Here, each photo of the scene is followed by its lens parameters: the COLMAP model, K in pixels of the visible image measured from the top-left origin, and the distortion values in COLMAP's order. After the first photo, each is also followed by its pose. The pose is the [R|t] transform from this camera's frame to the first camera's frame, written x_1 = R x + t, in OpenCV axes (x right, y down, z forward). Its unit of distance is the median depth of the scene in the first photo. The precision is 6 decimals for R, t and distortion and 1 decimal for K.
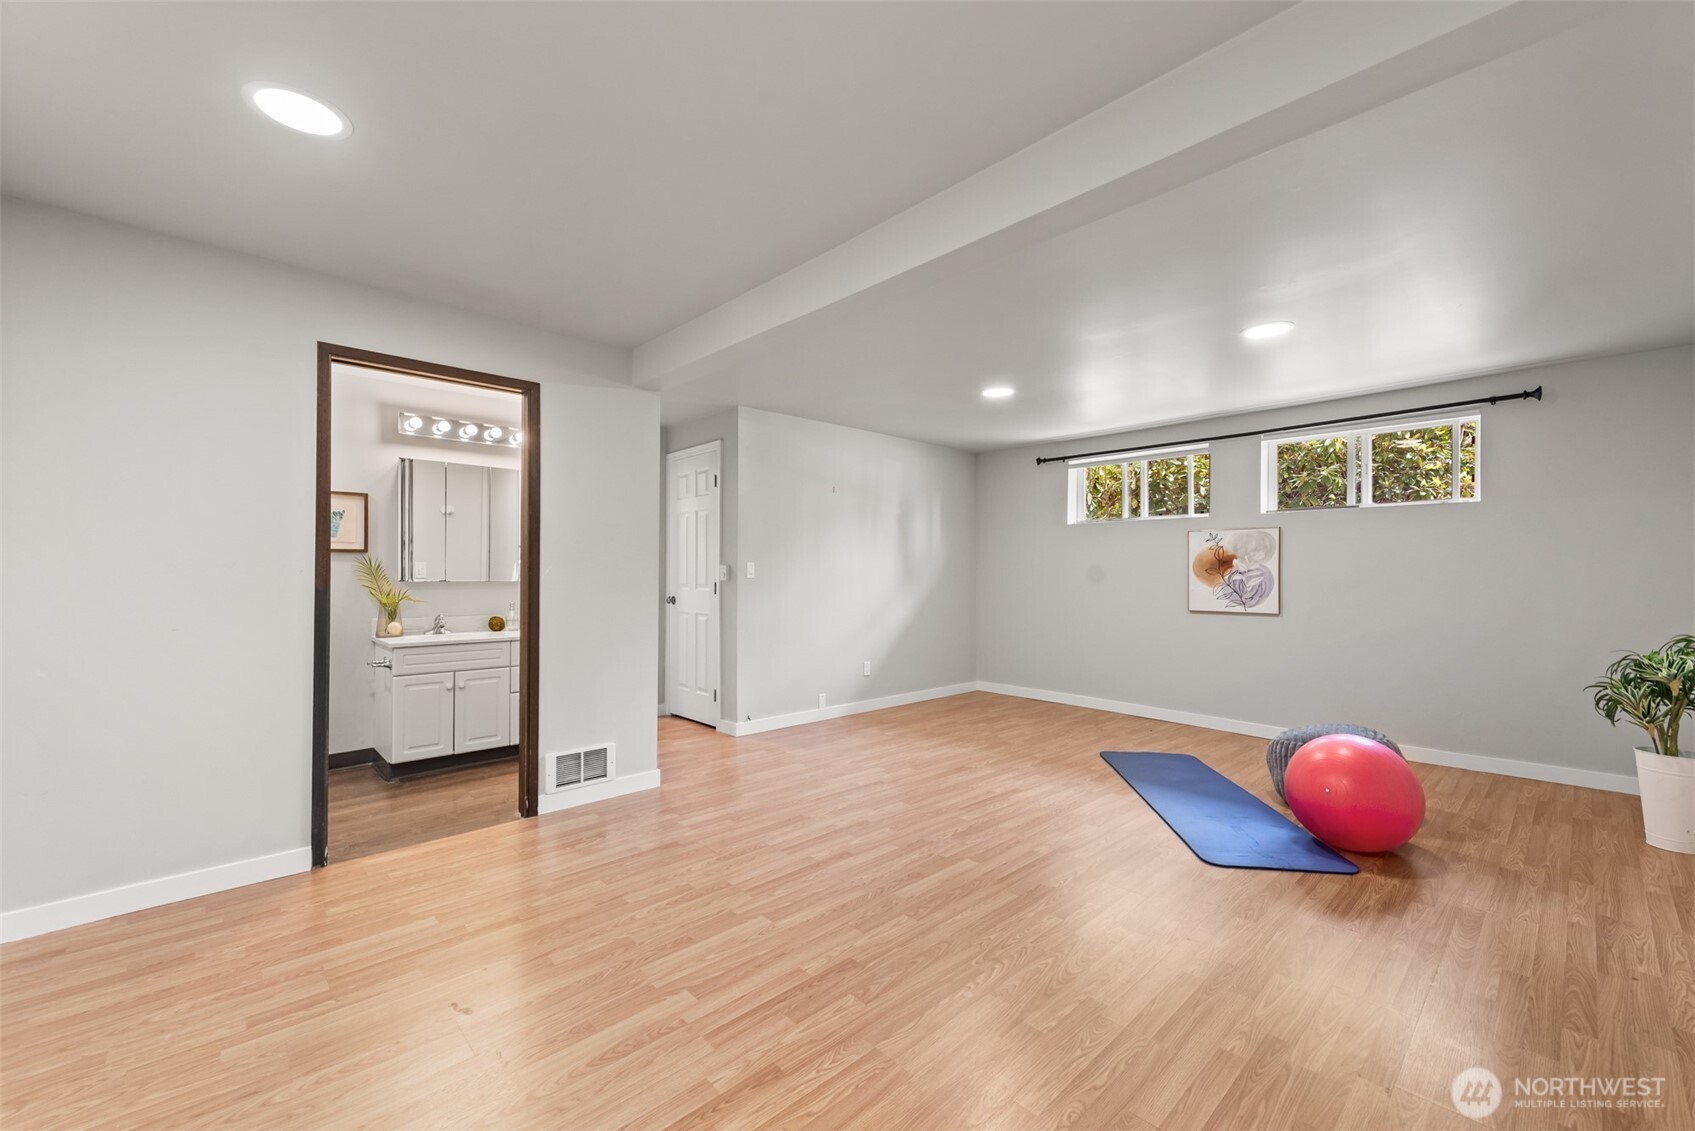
lens RADIAL K [[659.4, 0, 832.1], [0, 659.4, 567.5], [0, 0, 1]] dist [-0.003323, -0.000705]
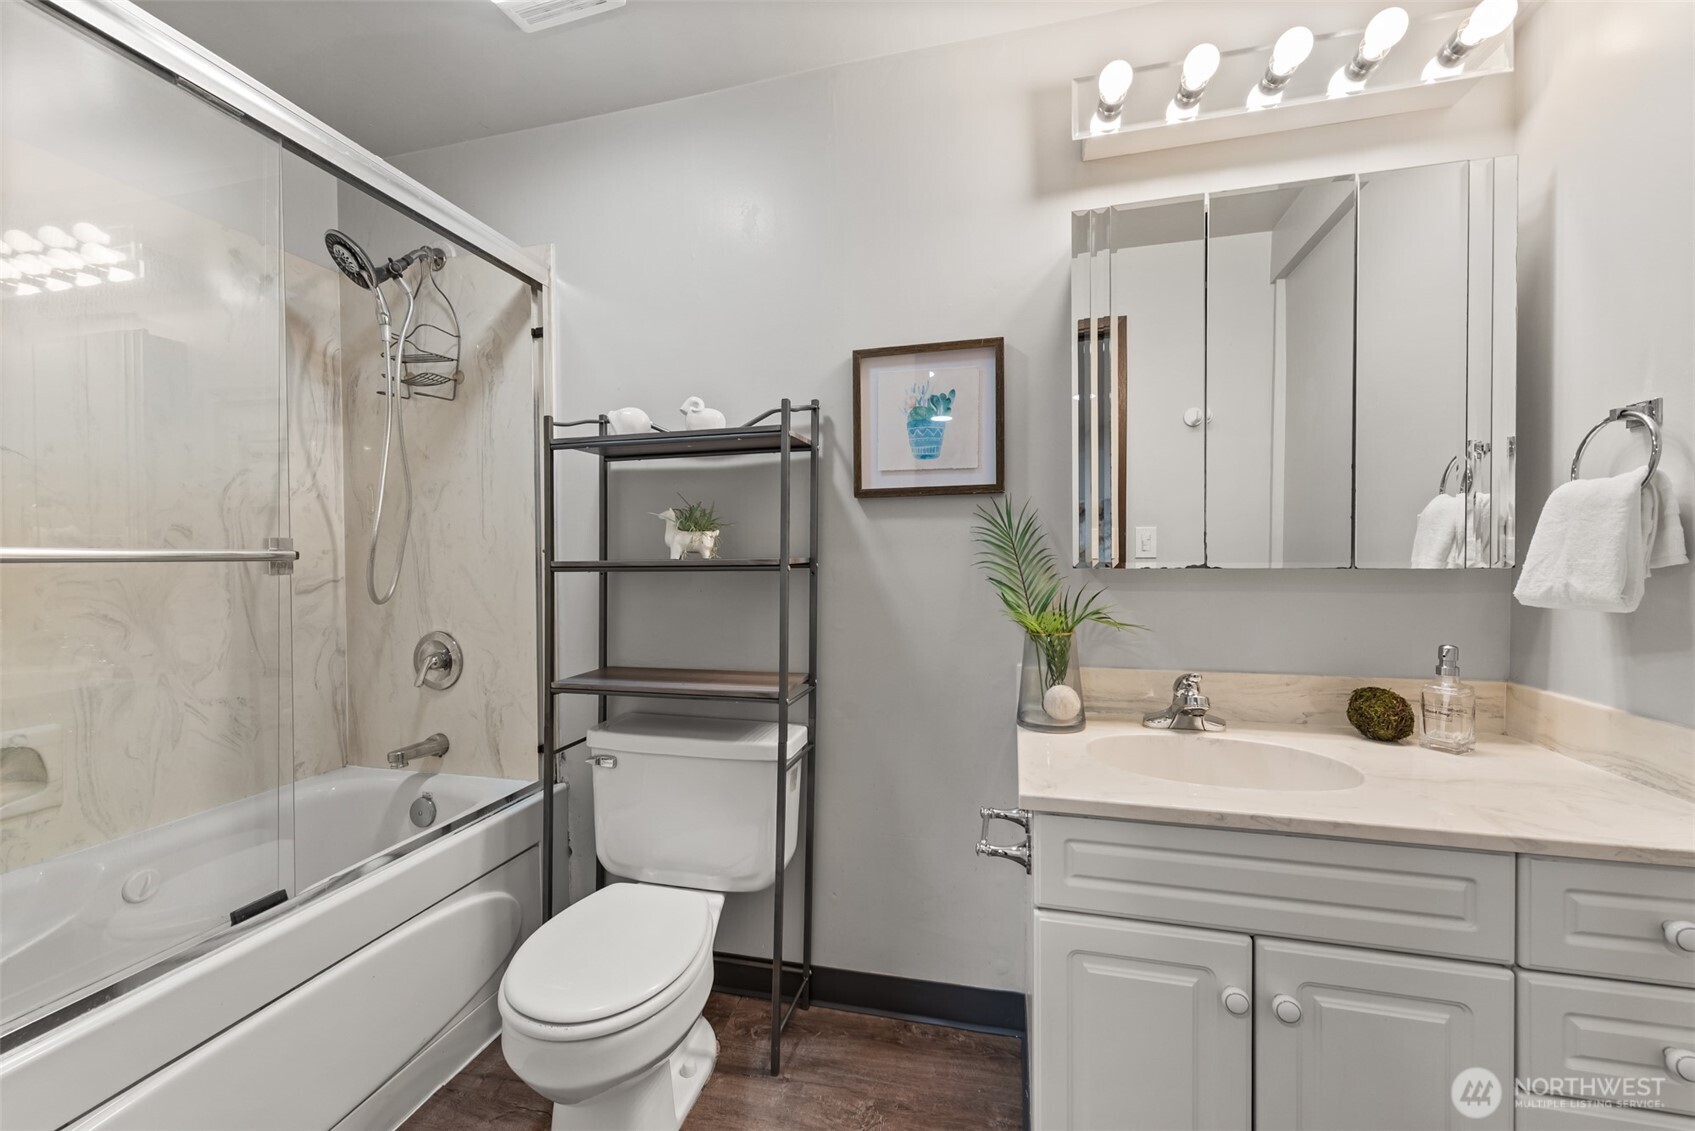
lens RADIAL K [[659.4, 0, 838.8], [0, 659.4, 567.6], [0, 0, 1]] dist [-0.003323, -0.000705]
pose [[0.530484, -0.004654, -0.847682, -0.567464], [0.014856, 0.999882, 0.003807, 0.023958], [0.847565, -0.014613, 0.530491, 0.940272]]
